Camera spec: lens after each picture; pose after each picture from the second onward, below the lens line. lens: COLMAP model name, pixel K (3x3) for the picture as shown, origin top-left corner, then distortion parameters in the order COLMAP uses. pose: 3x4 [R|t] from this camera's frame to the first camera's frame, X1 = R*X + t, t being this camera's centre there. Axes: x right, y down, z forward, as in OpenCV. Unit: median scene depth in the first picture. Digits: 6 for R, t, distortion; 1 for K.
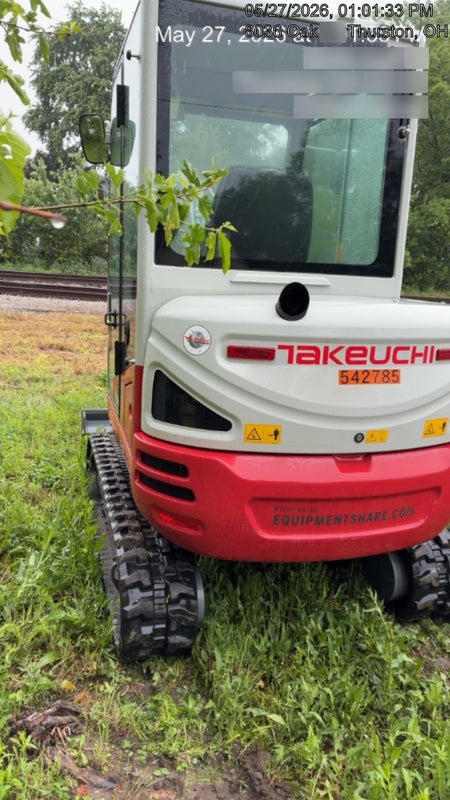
lens RADIAL K [[597.3, 0, 227.2], [0, 597.3, 394.4], [0, 0, 1]] dist [0.037851, -0.027335]
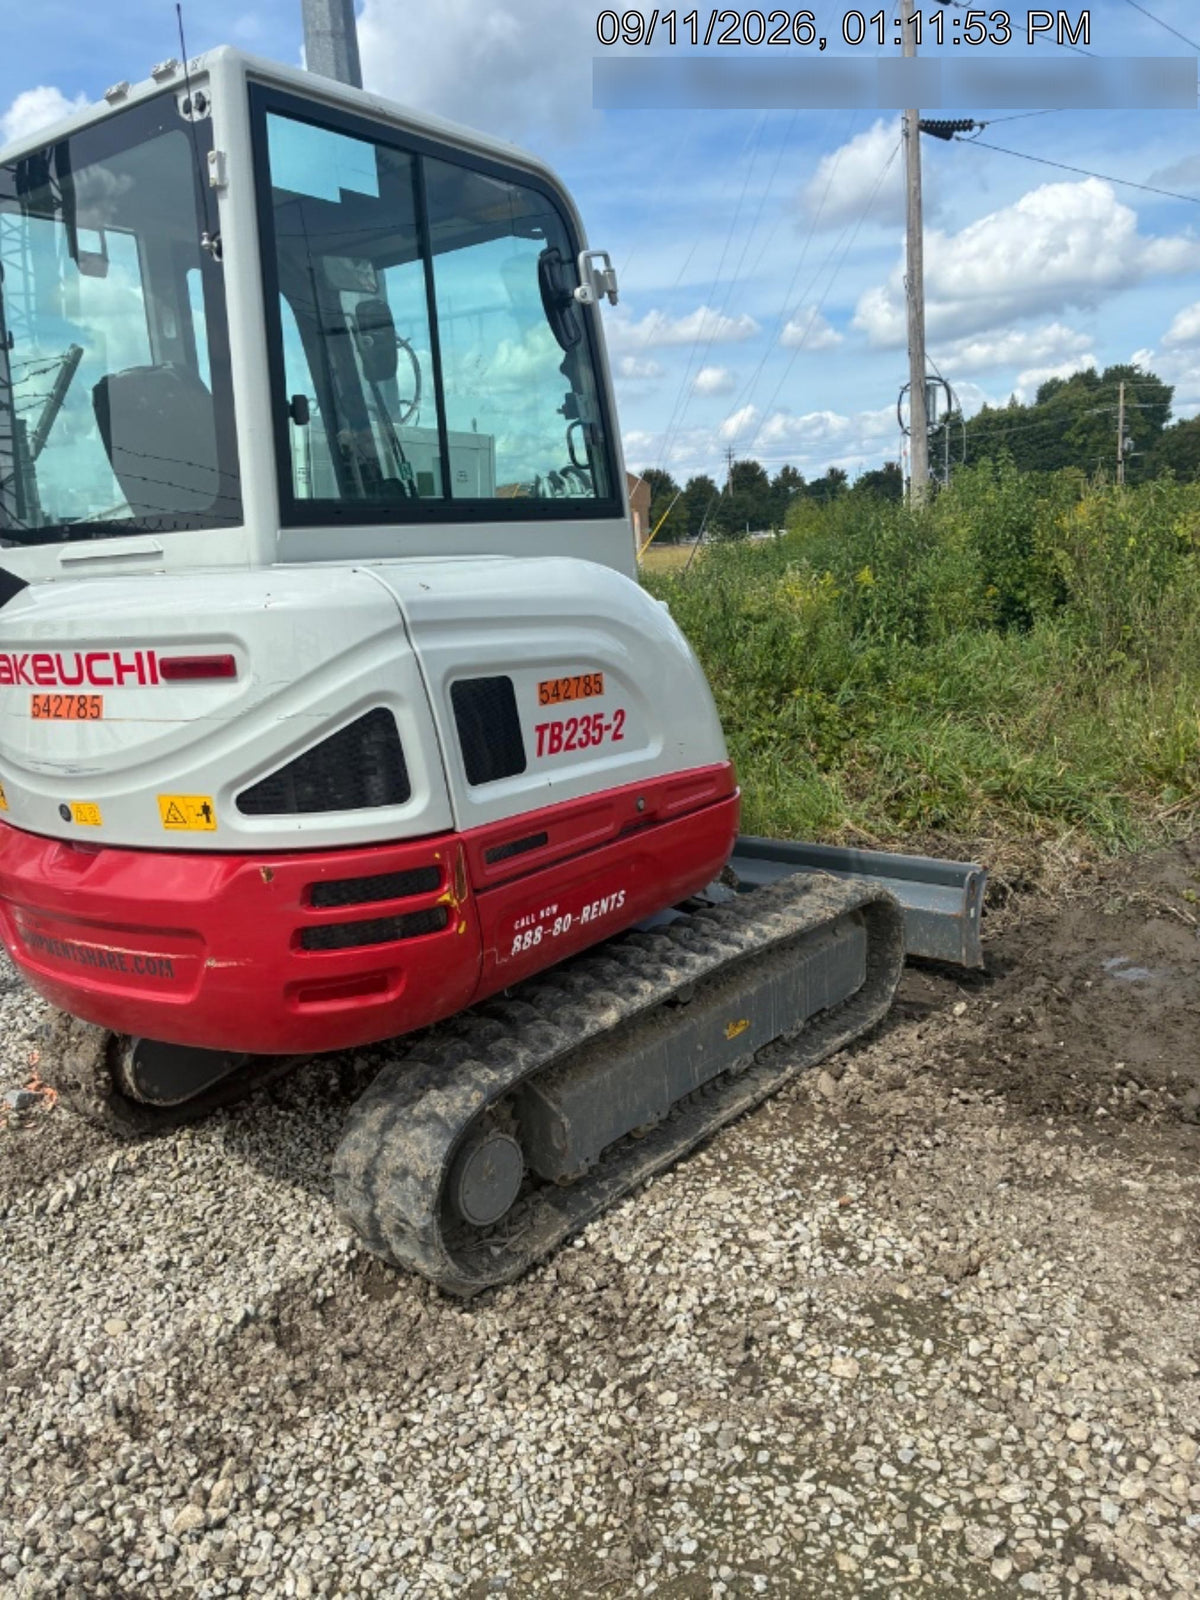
lens RADIAL K [[1244.1, 0, 640.5], [0, 1244.1, 787.7], [0, 0, 1]] dist [0.049763, -0.037727]
pose [[0.625974, 0.055540, -0.777864, 1.533855], [-0.075788, 0.997072, 0.010203, -0.006349], [0.776153, 0.052566, 0.628350, 0.679340]]
